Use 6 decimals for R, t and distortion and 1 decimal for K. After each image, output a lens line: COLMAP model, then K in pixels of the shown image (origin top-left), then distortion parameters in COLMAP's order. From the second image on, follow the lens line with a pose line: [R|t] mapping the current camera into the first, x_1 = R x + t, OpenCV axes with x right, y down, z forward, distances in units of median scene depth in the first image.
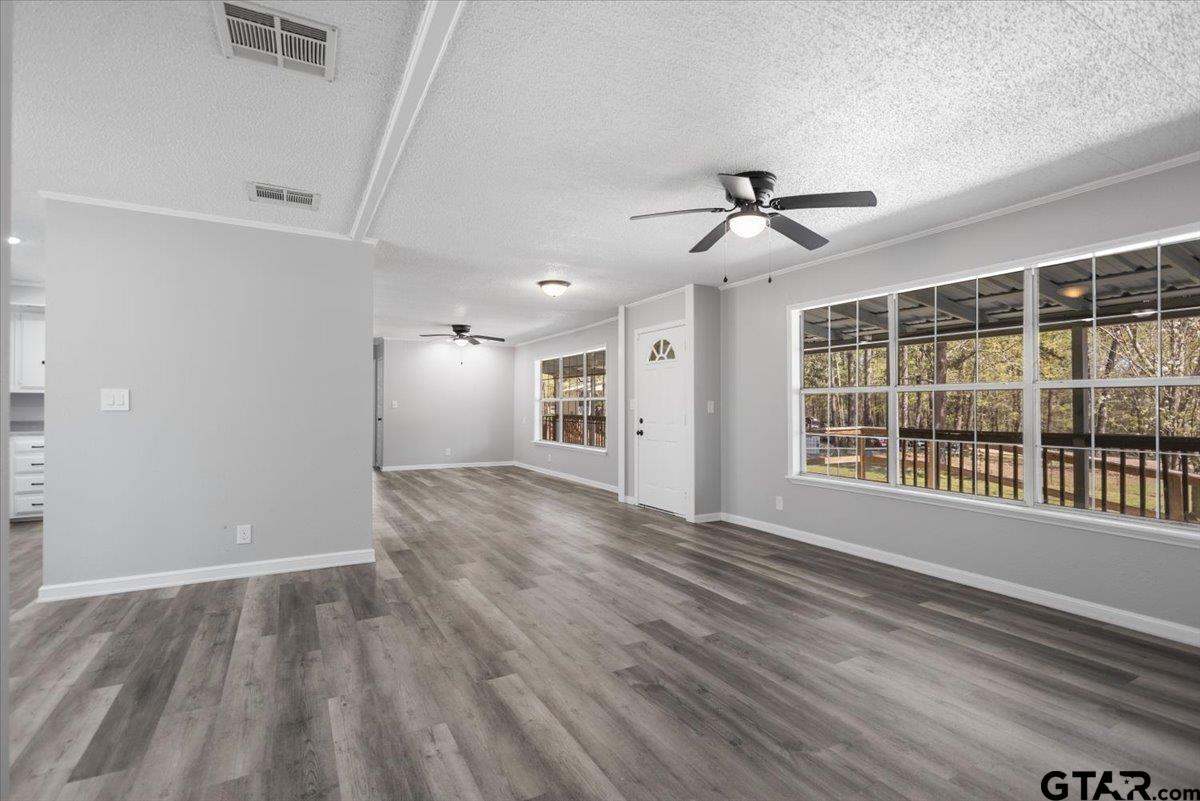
lens RADIAL K [[563.2, 0, 603.0], [0, 563.2, 404.2], [0, 0, 1]] dist [0.005551, -0.000094]
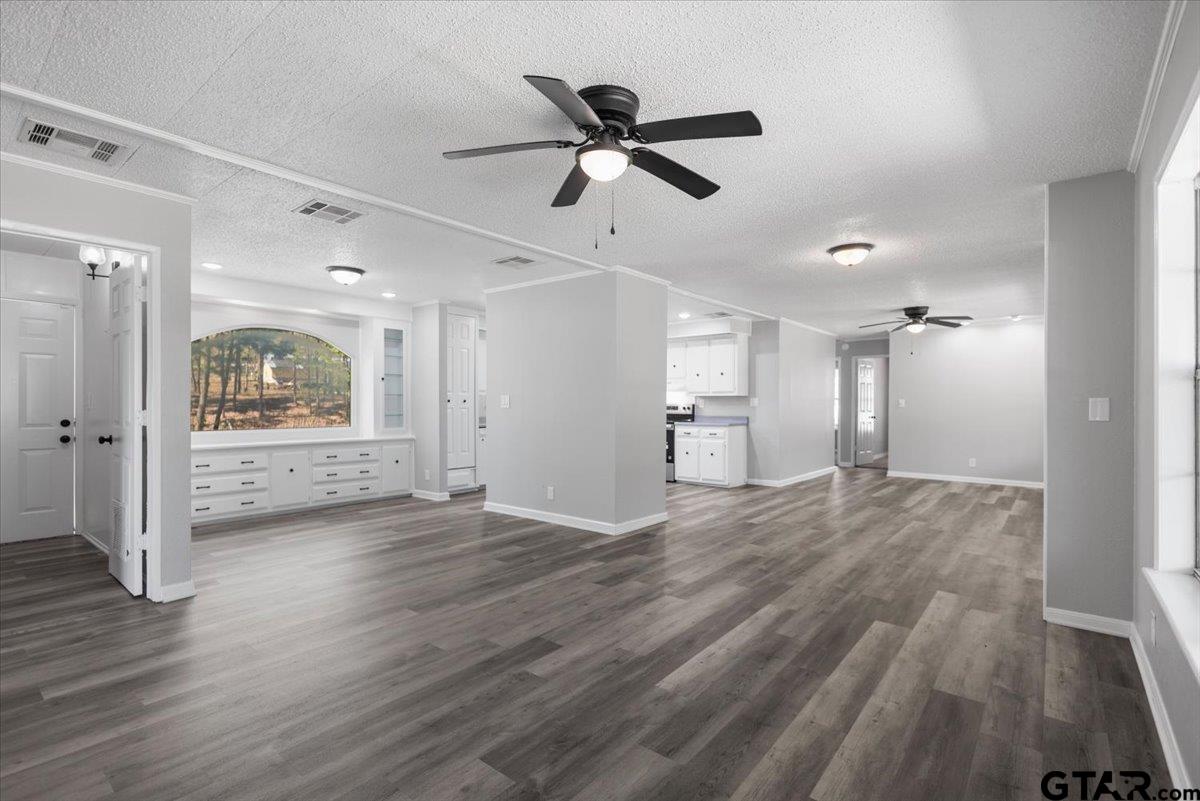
lens RADIAL K [[563.2, 0, 603.0], [0, 563.2, 404.2], [0, 0, 1]] dist [0.005551, -0.000094]
pose [[0.373480, 0.003277, -0.927632, 0.712386], [0.000955, 0.999992, 0.003917, -0.005407], [0.927638, -0.002349, 0.373474, 0.537740]]
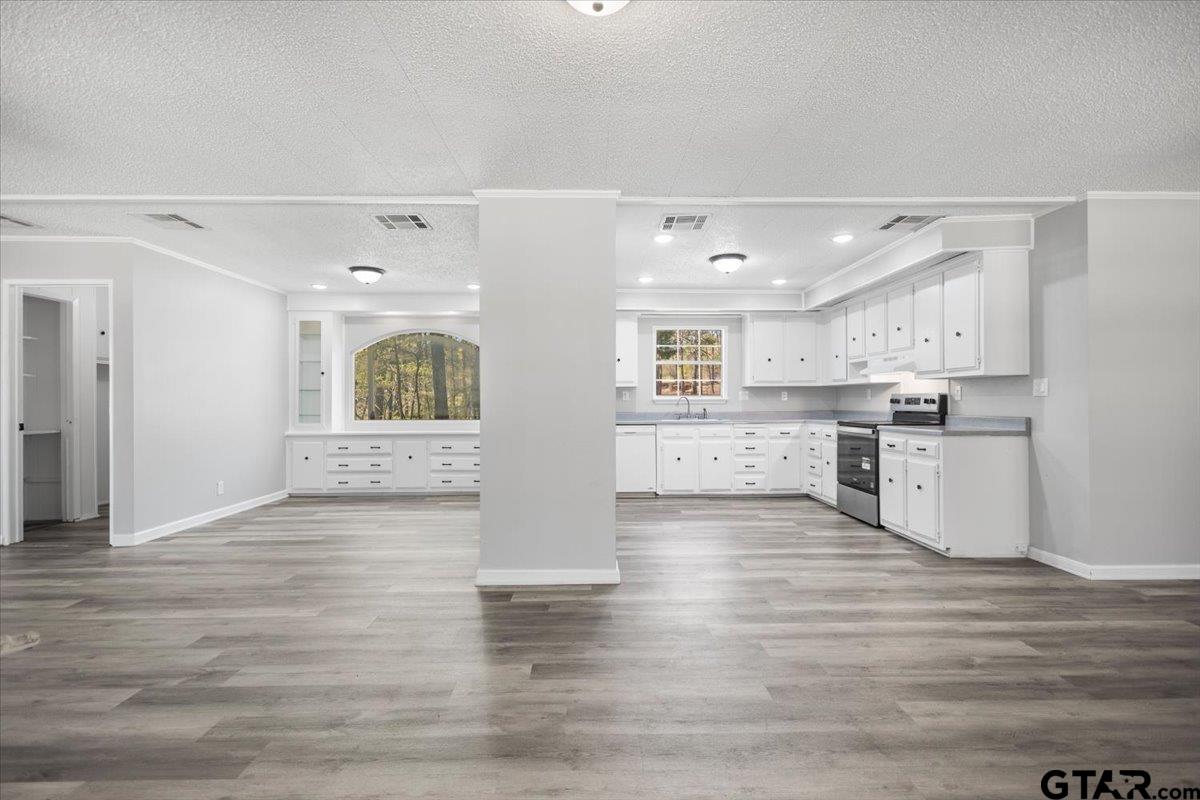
lens RADIAL K [[563.2, 0, 603.0], [0, 563.2, 403.7], [0, 0, 1]] dist [0.005551, -0.000094]
pose [[-0.469292, 0.008235, -0.883005, 0.237314], [0.008382, 0.999953, 0.004871, 0.011965], [0.883003, -0.005115, -0.469339, 1.583585]]
